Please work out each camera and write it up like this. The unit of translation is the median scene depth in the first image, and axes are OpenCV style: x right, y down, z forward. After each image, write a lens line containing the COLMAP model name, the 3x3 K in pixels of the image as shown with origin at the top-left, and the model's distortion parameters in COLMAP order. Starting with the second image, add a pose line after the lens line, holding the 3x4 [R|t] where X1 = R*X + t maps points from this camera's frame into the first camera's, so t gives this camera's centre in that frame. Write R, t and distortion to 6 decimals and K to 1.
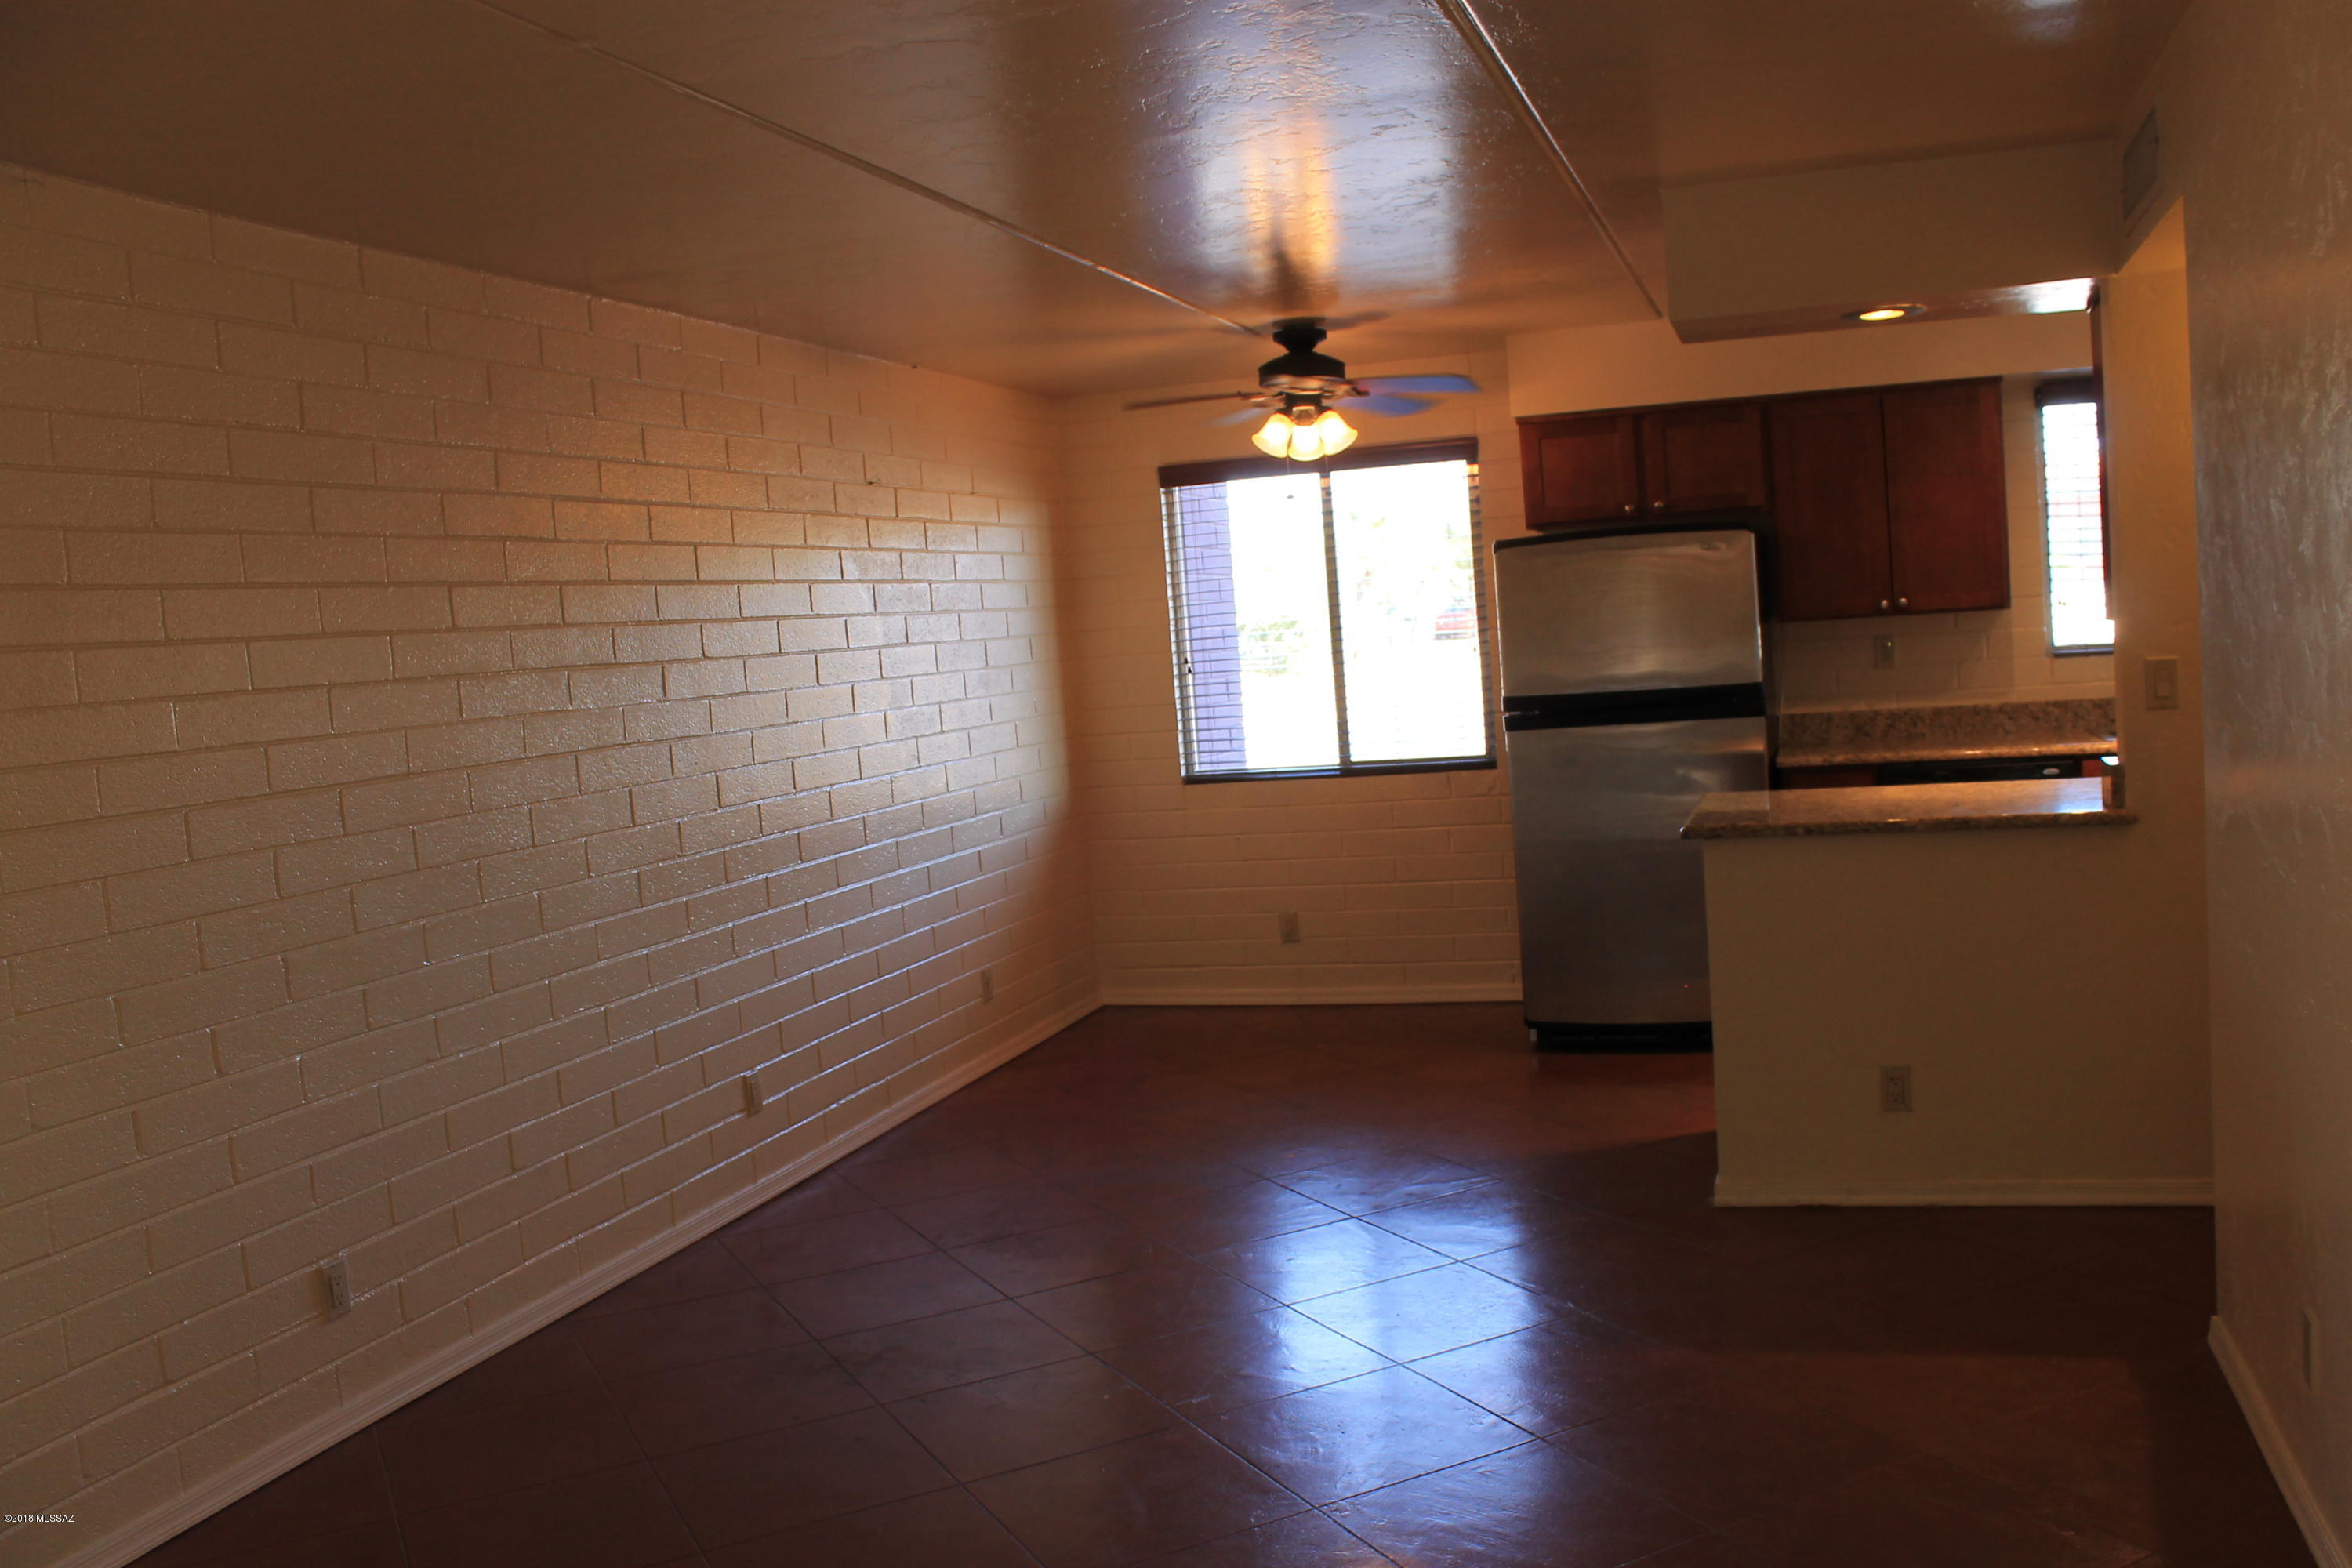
lens RADIAL K [[1999.1, 0, 1196.3], [0, 1999.1, 769.0], [0, 0, 1]] dist [-0.125691, 0.065514]
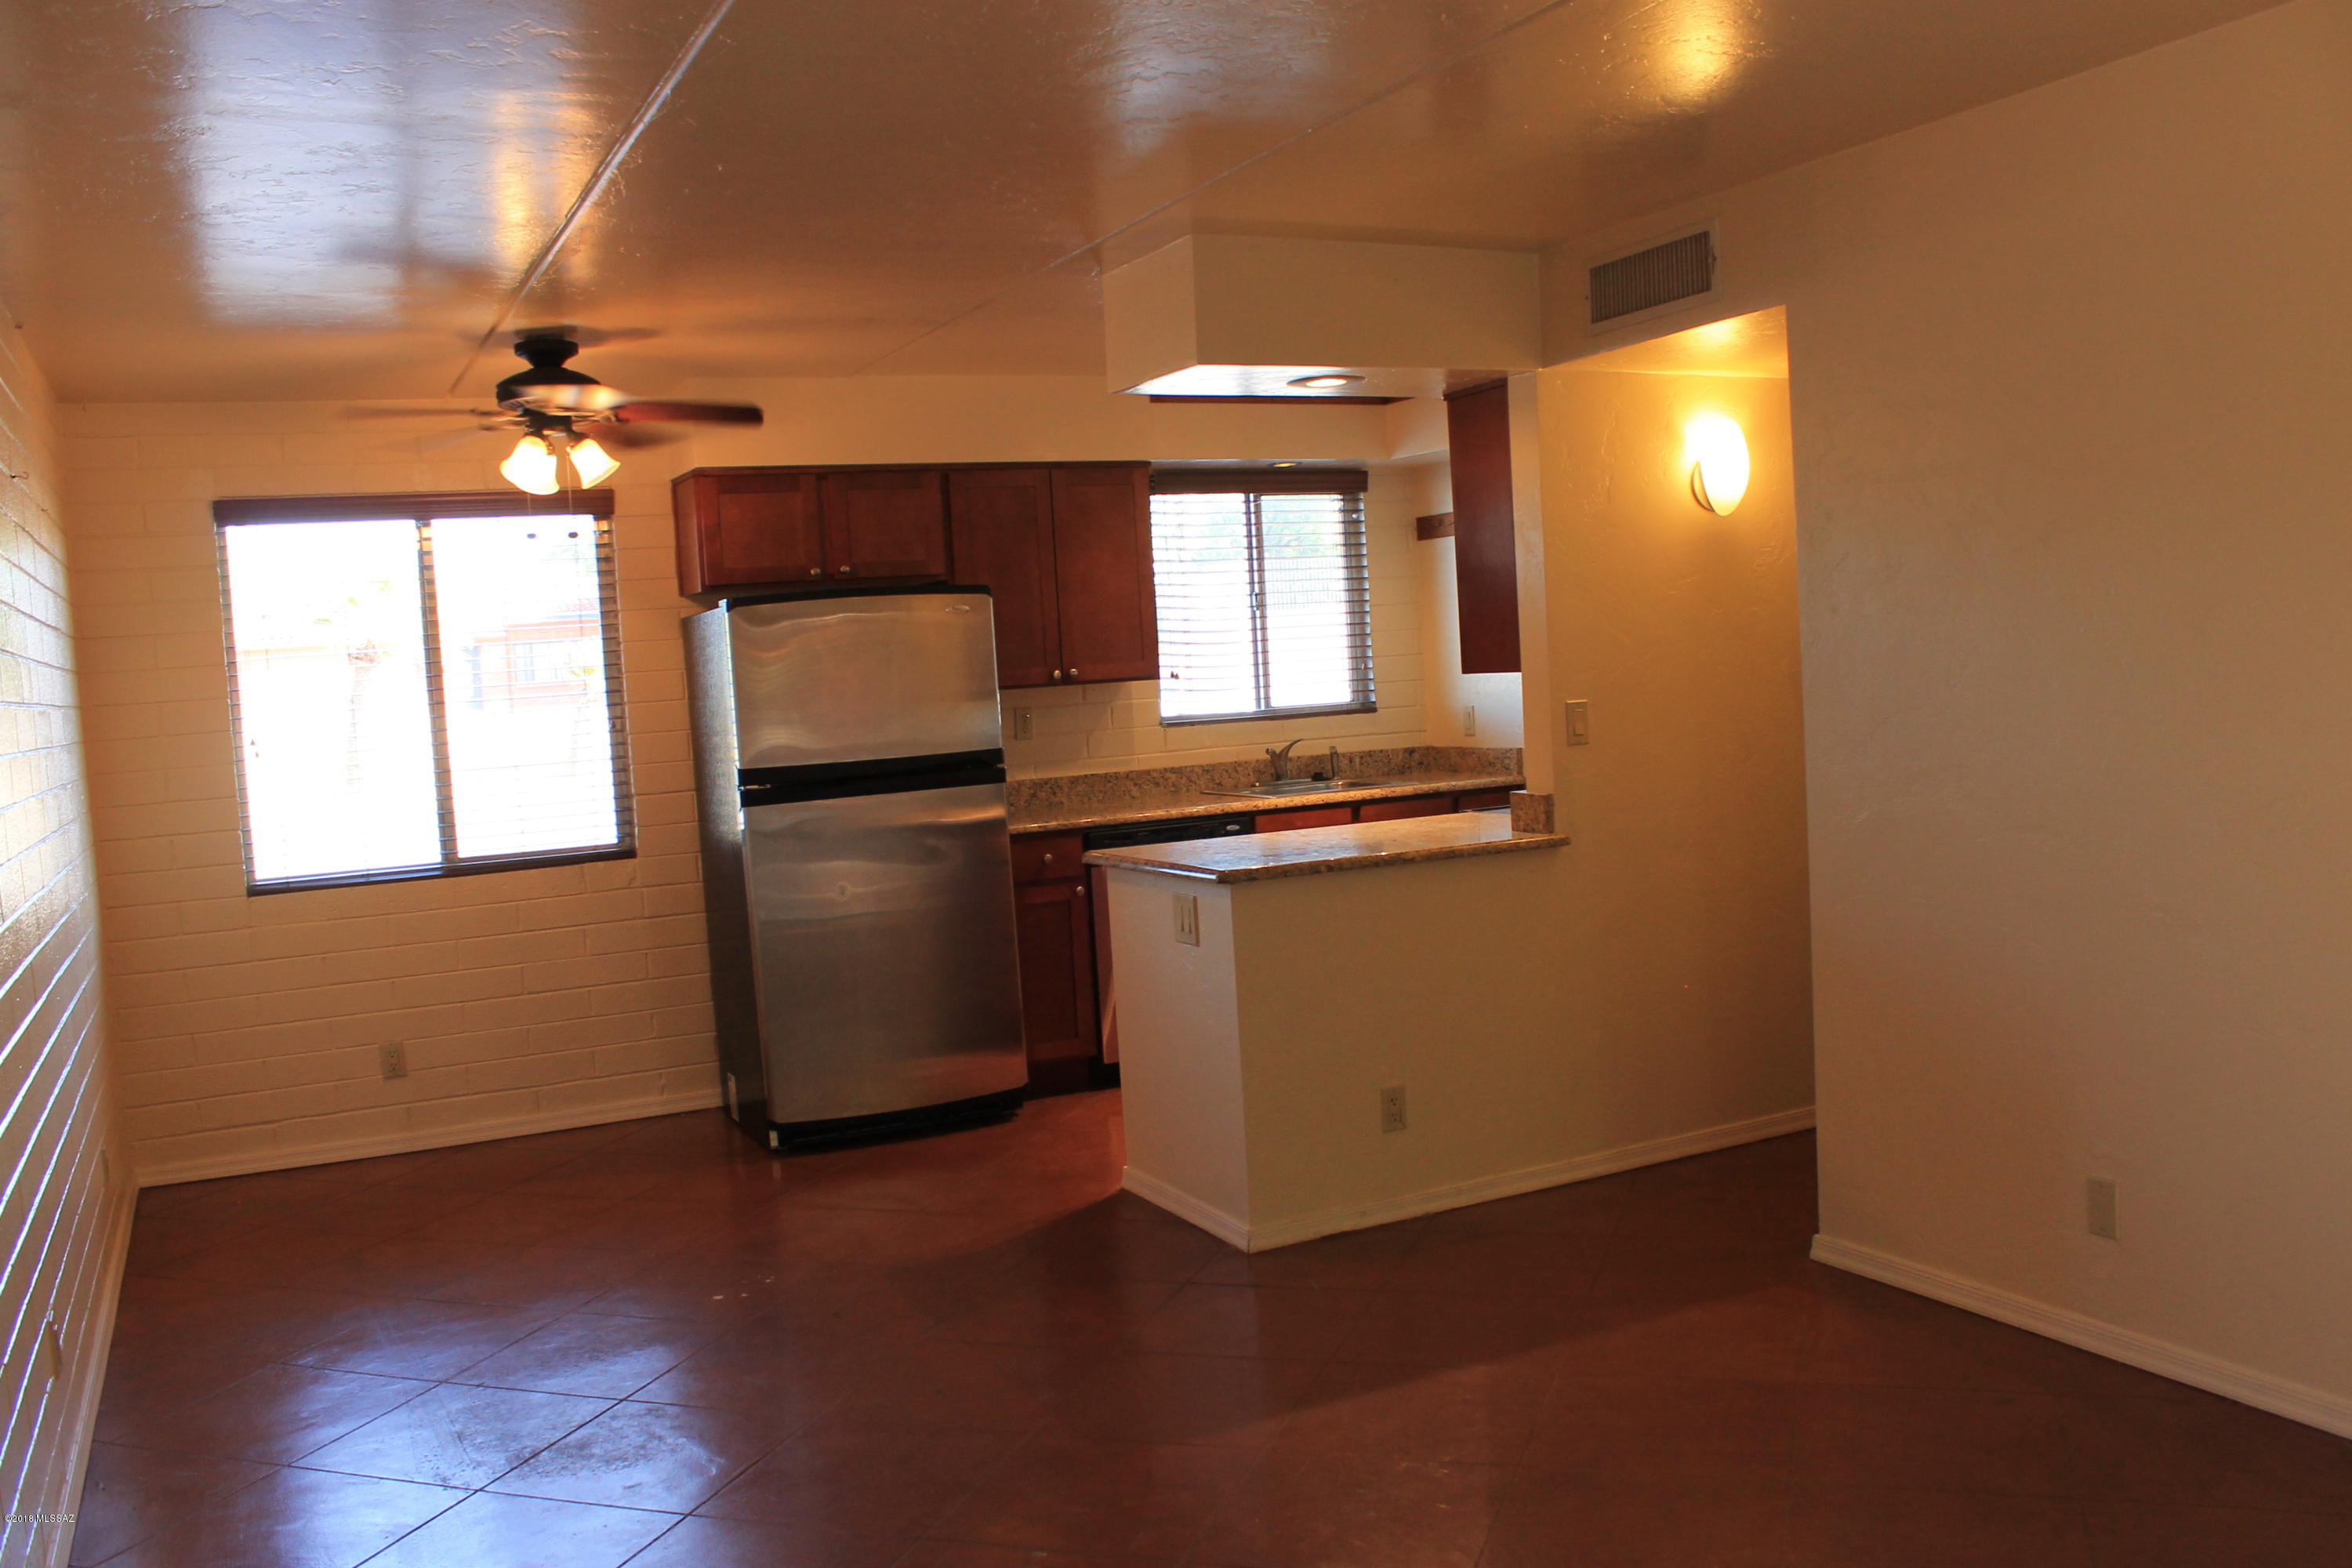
lens RADIAL K [[1999.1, 0, 1187.3], [0, 1999.1, 793.4], [0, 0, 1]] dist [-0.125691, 0.065514]
pose [[0.725254, -0.021075, 0.688158, -0.310313], [0.056893, 0.997947, -0.029398, 0.012512], [-0.686126, 0.060473, 0.724965, 0.195652]]
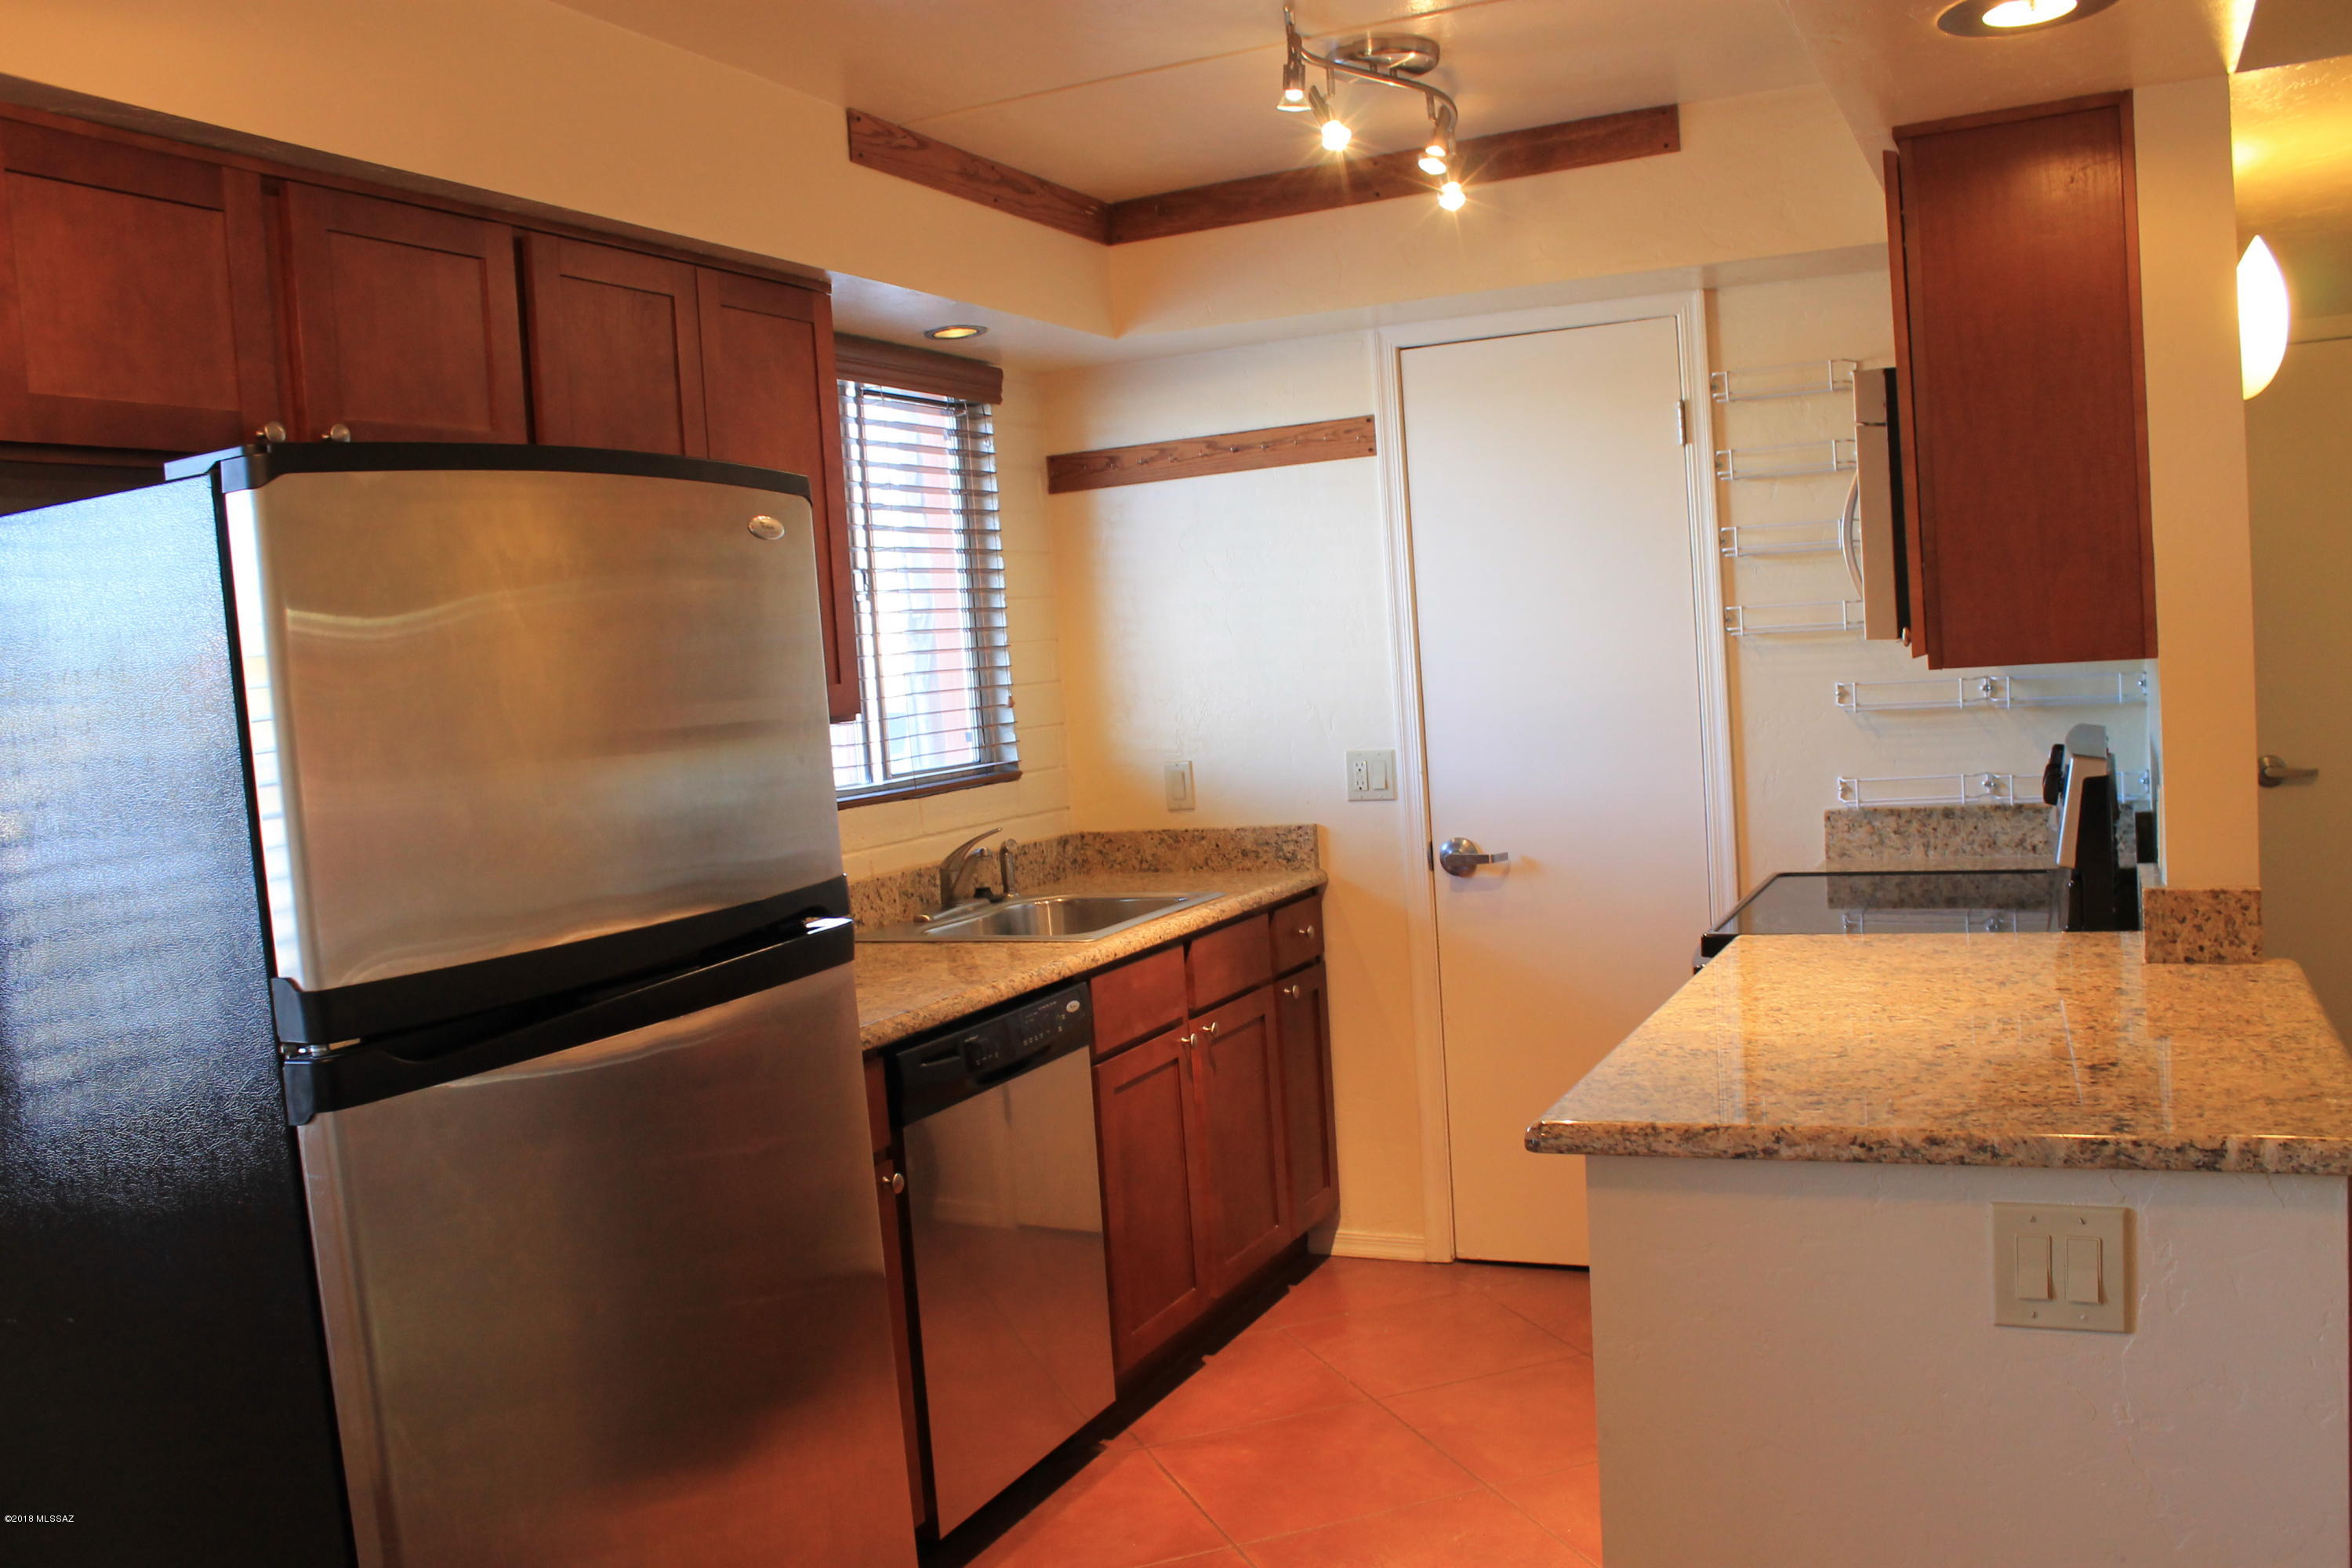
lens RADIAL K [[1999.1, 0, 1173.0], [0, 1999.1, 789.2], [0, 0, 1]] dist [-0.125691, 0.065514]
pose [[0.137688, -0.011283, 0.990411, -0.107303], [0.134451, 0.990893, -0.007403, -0.044825], [-0.981308, 0.134181, 0.137951, 0.789416]]
